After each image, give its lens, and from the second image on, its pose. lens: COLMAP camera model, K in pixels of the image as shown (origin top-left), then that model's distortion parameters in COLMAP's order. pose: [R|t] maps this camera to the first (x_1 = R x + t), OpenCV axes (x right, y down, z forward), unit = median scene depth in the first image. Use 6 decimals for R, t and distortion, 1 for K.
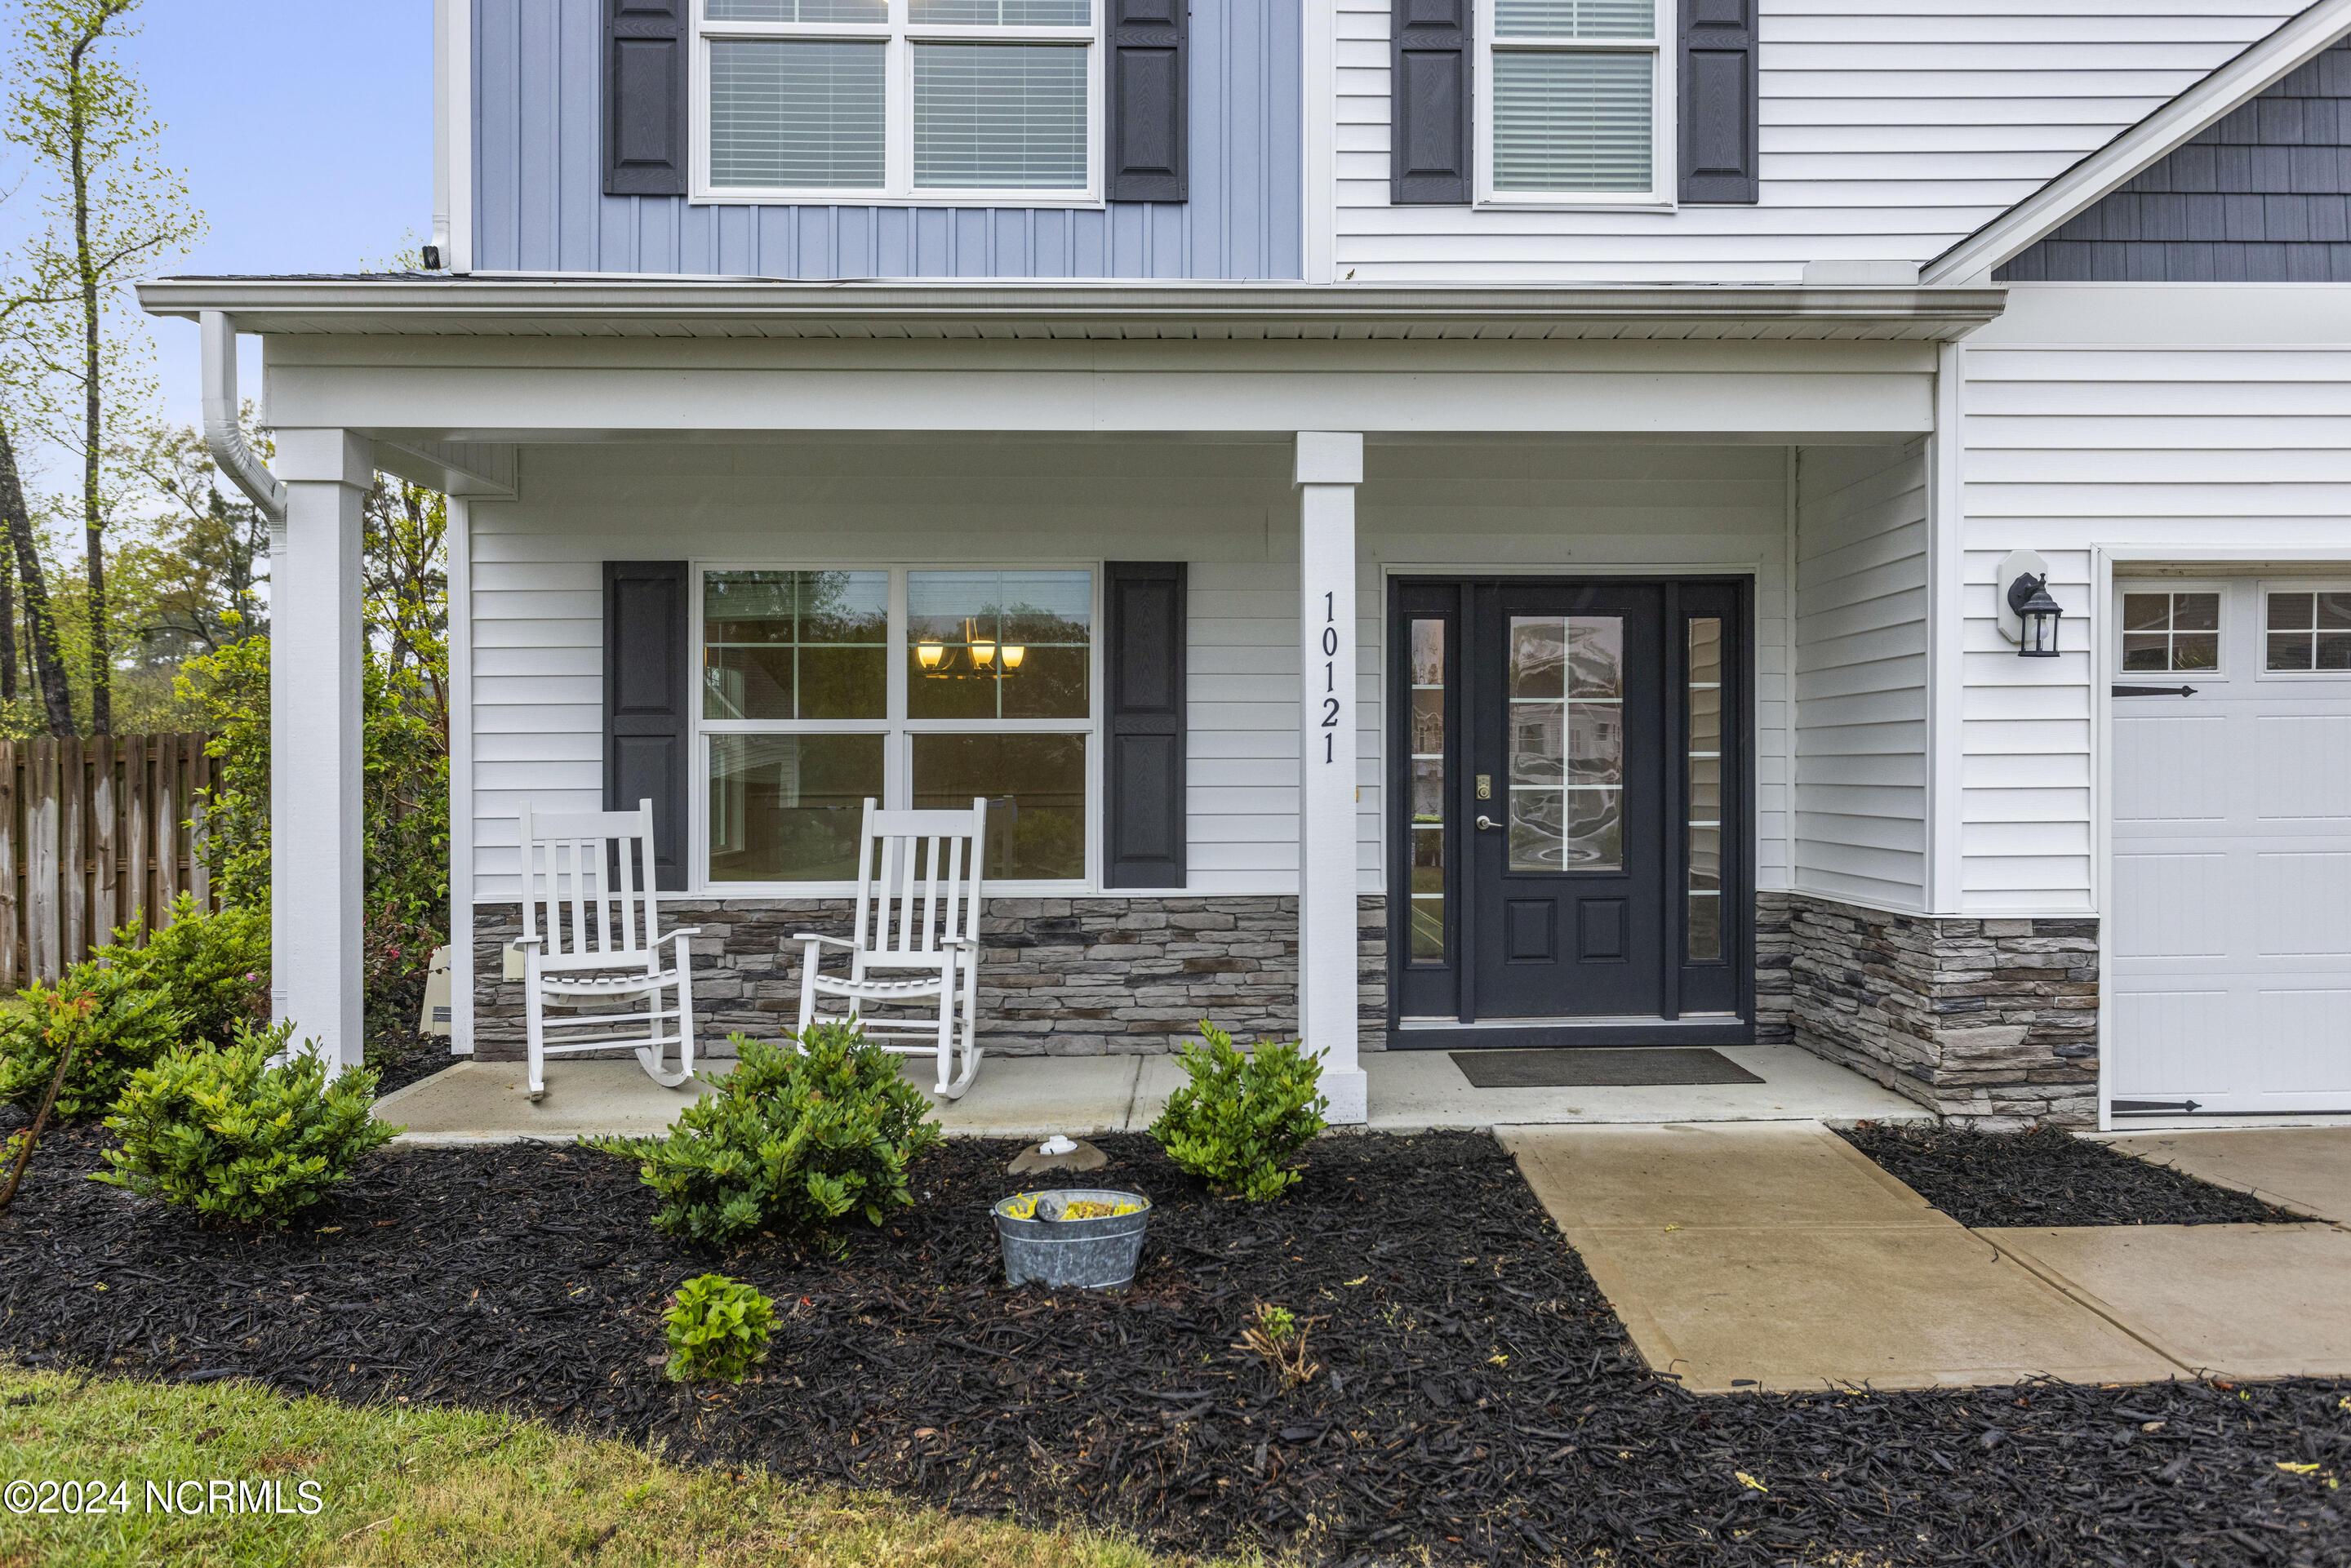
lens RADIAL K [[1710.2, 0, 1175.2], [0, 1710.2, 687.6], [0, 0, 1]] dist [0.001038, 0.003405]
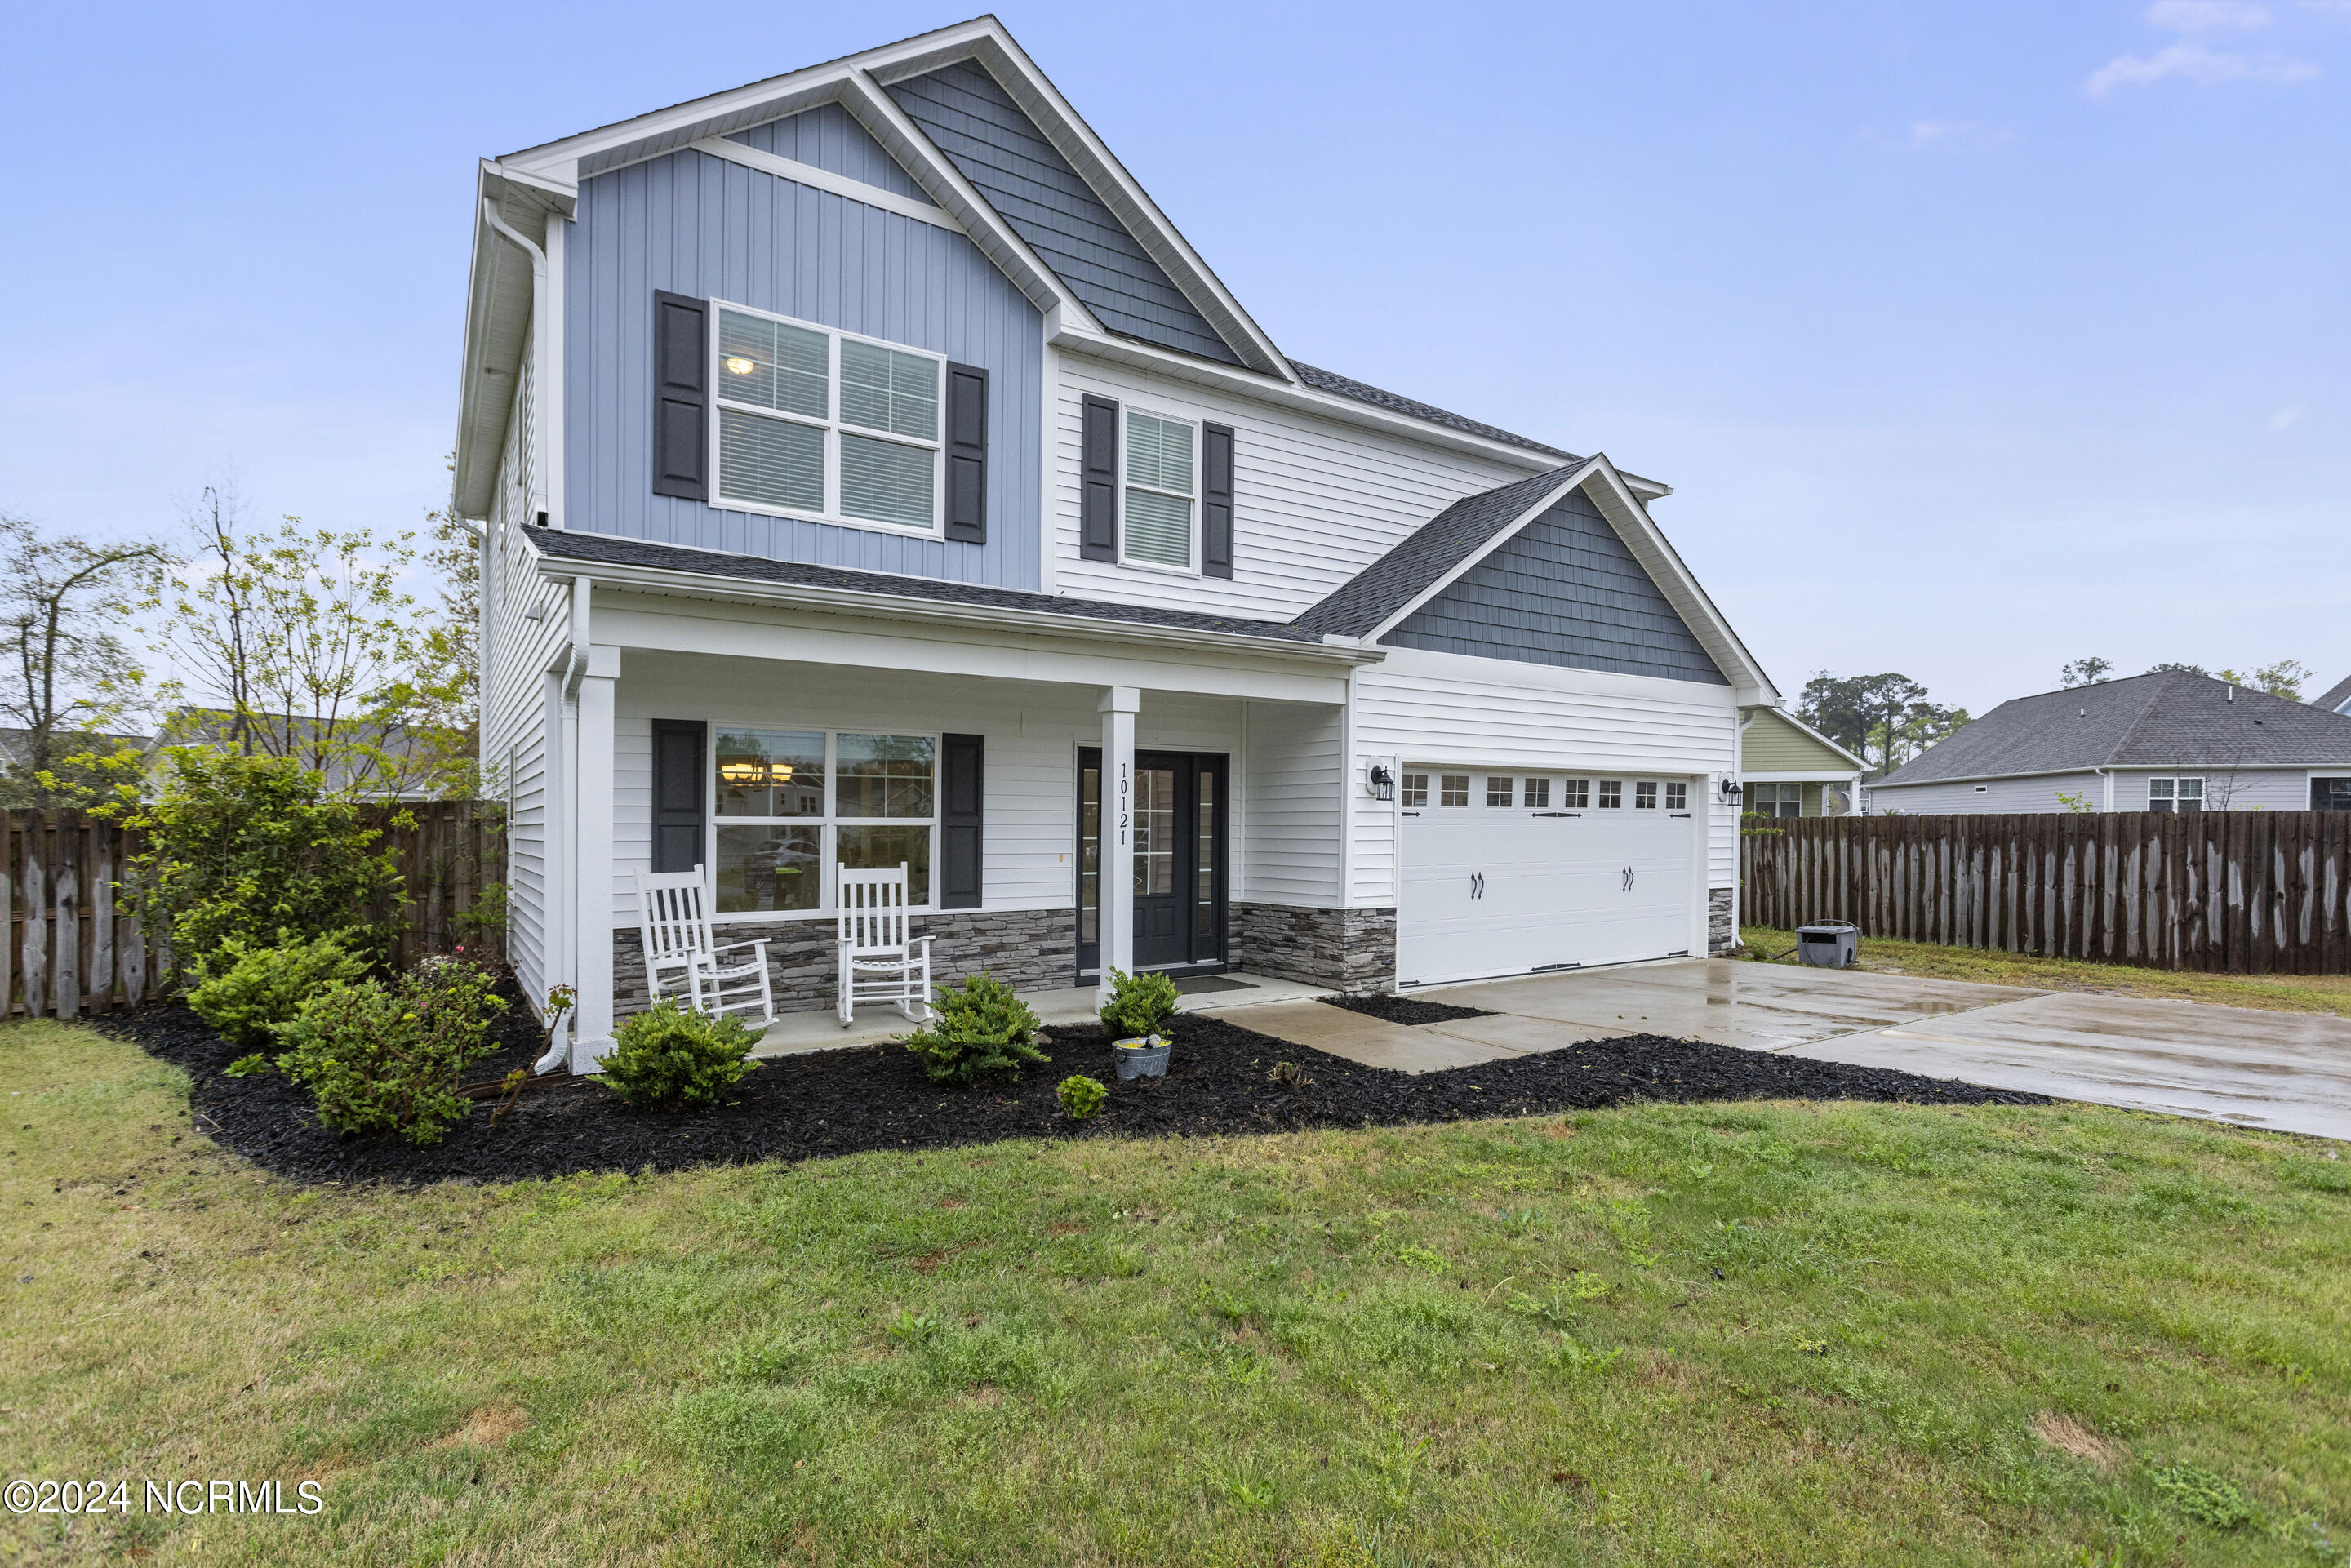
lens RADIAL K [[1114.0, 0, 1182.4], [0, 1114.0, 765.6], [0, 0, 1]] dist [0.000488, 0.000424]
pose [[0.857783, 0.034796, 0.512833, -0.442487], [-0.028883, 0.999393, -0.019499, -0.022556], [-0.513200, 0.001914, 0.858267, -0.171725]]
